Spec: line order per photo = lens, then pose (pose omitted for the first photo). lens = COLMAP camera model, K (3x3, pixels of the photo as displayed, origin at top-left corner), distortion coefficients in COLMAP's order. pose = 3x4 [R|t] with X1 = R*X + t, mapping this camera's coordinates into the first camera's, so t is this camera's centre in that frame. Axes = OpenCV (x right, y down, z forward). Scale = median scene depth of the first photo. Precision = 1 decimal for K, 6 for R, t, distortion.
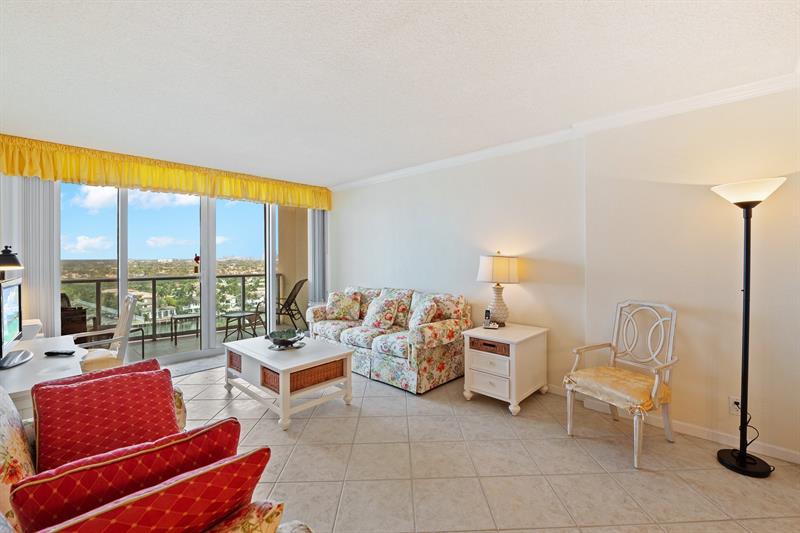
lens RADIAL K [[346.1, 0, 407.9], [0, 346.1, 256.6], [0, 0, 1]] dist [-0.007831, -0.001275]
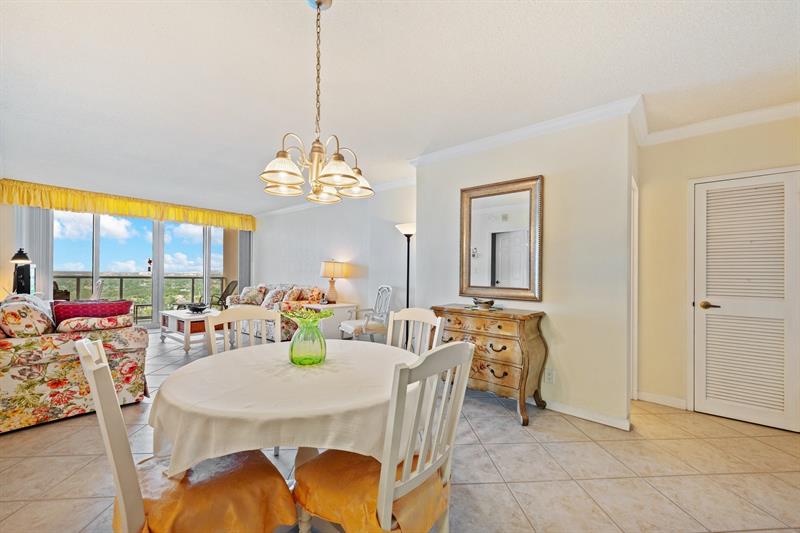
lens RADIAL K [[330.4, 0, 411.7], [0, 330.4, 276.0], [0, 0, 1]] dist [0.001311, -0.000987]
pose [[0.998215, 0.017727, 0.057030, 0.553936], [-0.017855, 0.999839, 0.001726, 0.056572], [-0.056990, -0.002741, 0.998371, -0.619227]]
